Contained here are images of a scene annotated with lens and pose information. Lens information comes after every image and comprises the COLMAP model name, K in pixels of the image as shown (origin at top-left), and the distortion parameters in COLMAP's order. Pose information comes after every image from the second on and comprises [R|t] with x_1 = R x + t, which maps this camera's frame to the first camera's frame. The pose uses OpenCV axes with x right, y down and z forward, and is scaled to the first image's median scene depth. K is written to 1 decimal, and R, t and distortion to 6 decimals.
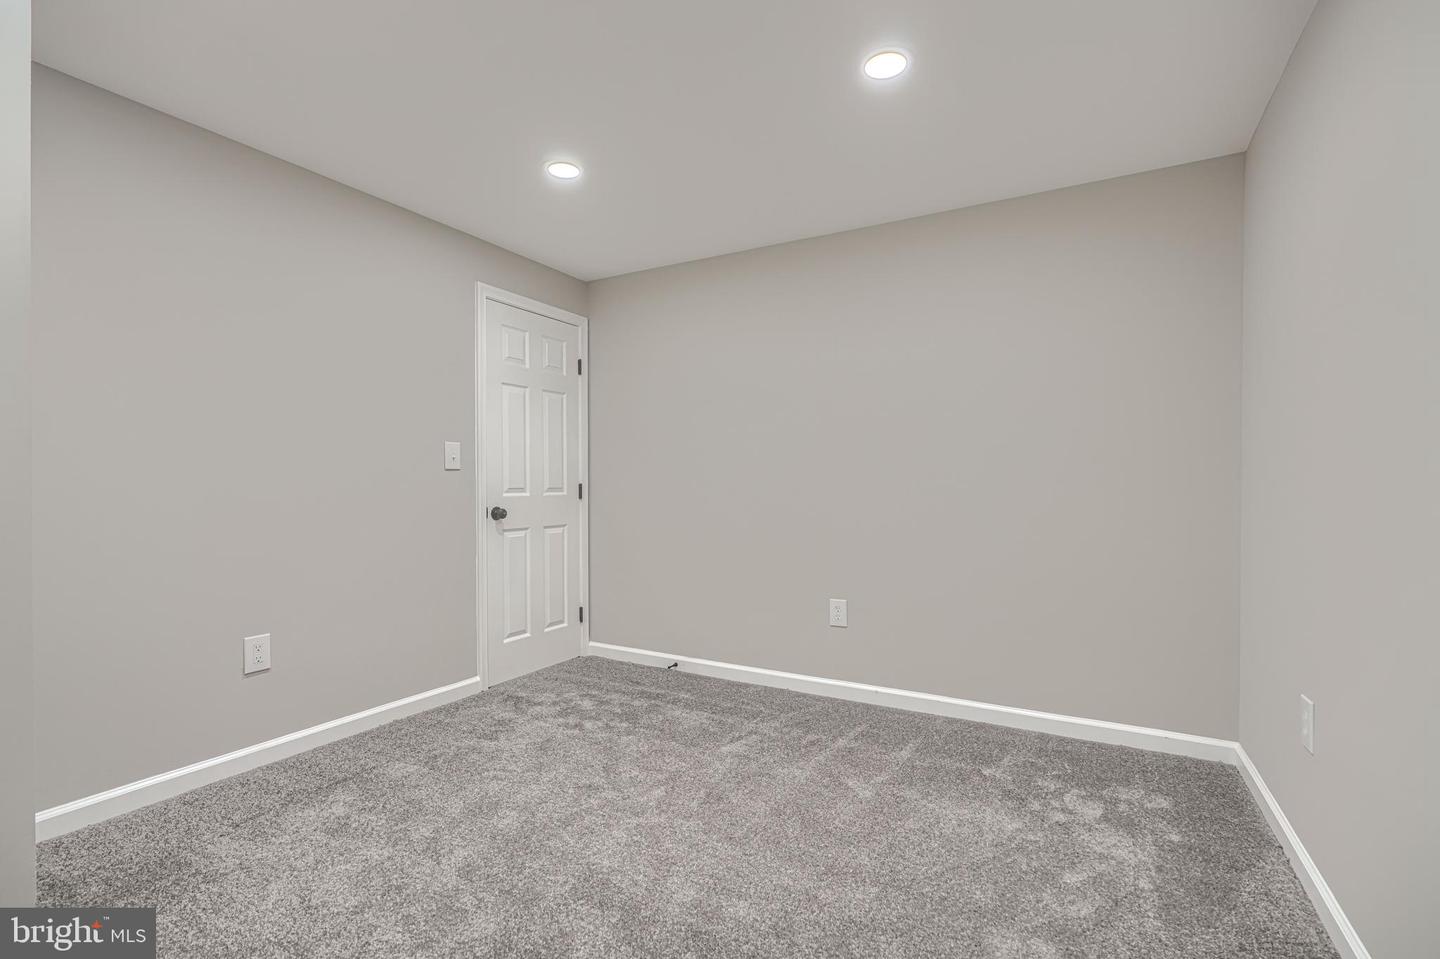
lens RADIAL K [[650.4, 0, 719.2], [0, 650.4, 492.9], [0, 0, 1]] dist [0.000196, 0.000120]
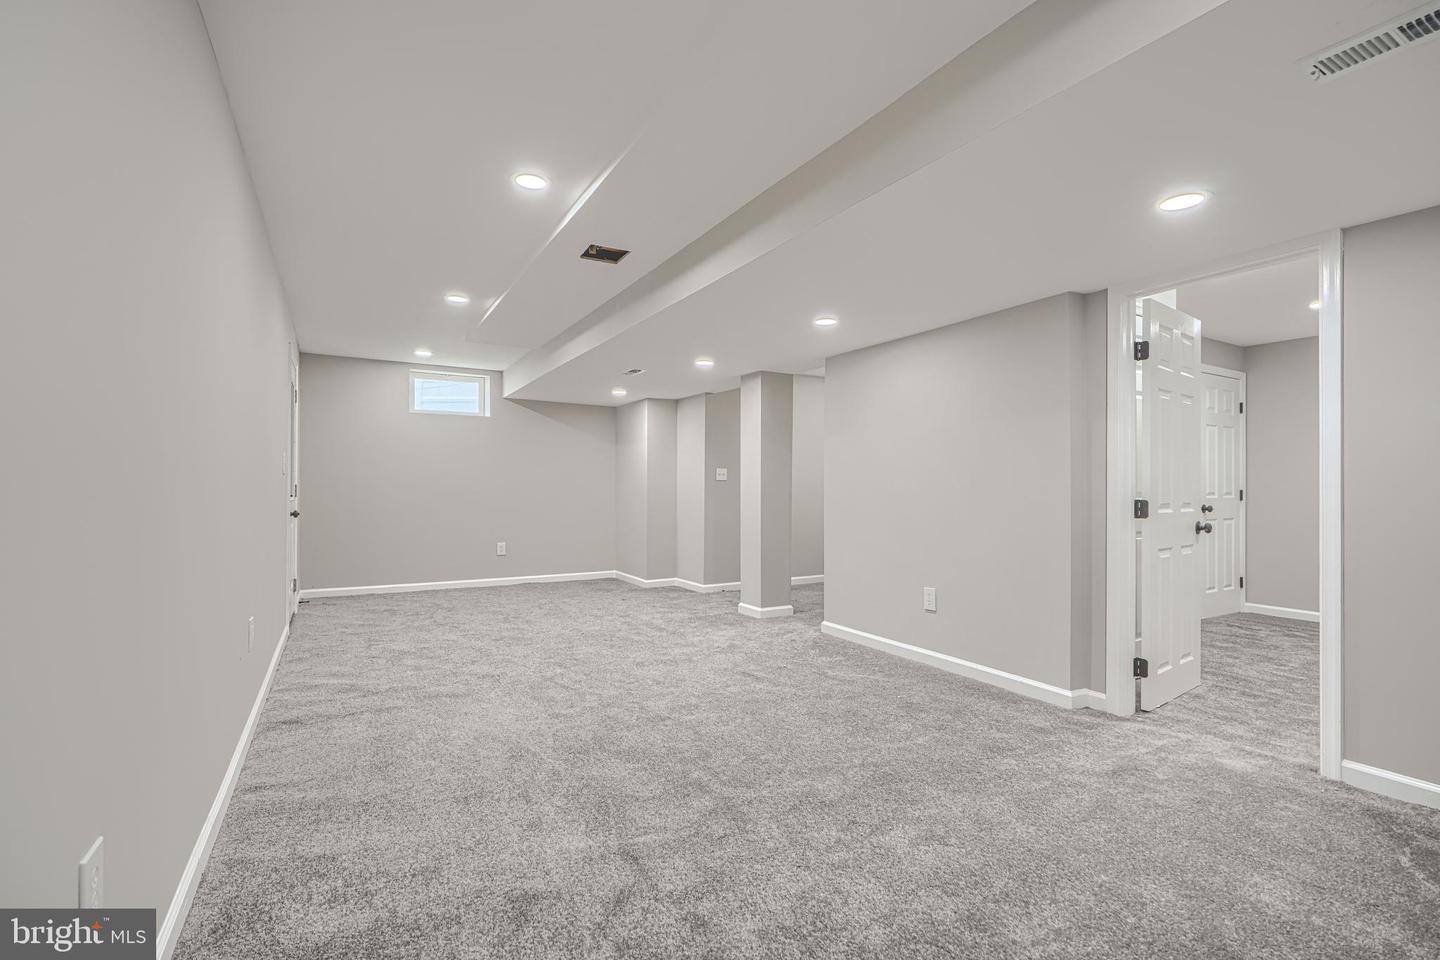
lens RADIAL K [[646.5, 0, 720.0], [0, 646.5, 480.0], [0, 0, 1]] dist [0.001173, 0.000124]
pose [[0.860876, 0.002536, -0.508809, -0.653650], [-0.012859, 0.999777, -0.016774, 0.003761], [0.508652, 0.020984, 0.860716, -1.093177]]
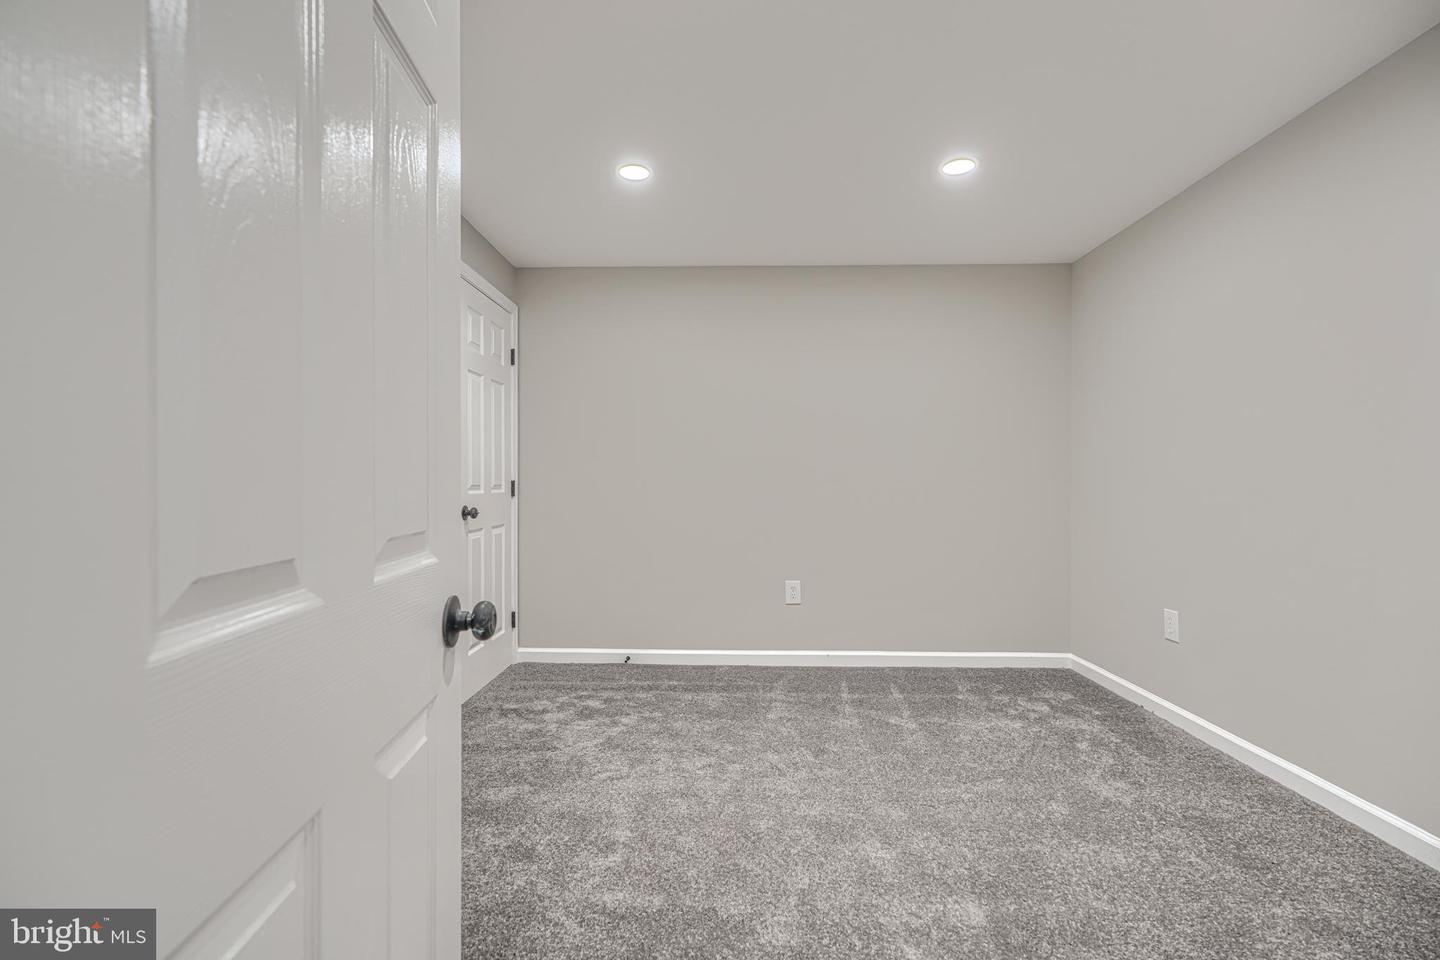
lens RADIAL K [[650.2, 0, 721.5], [0, 650.2, 482.2], [0, 0, 1]] dist [0.000824, 0.000109]
pose [[0.883625, 0.001200, 0.468194, -0.533951], [0.004291, 0.999934, -0.010662, -0.000013], [-0.468175, 0.011431, 0.883562, 0.037128]]
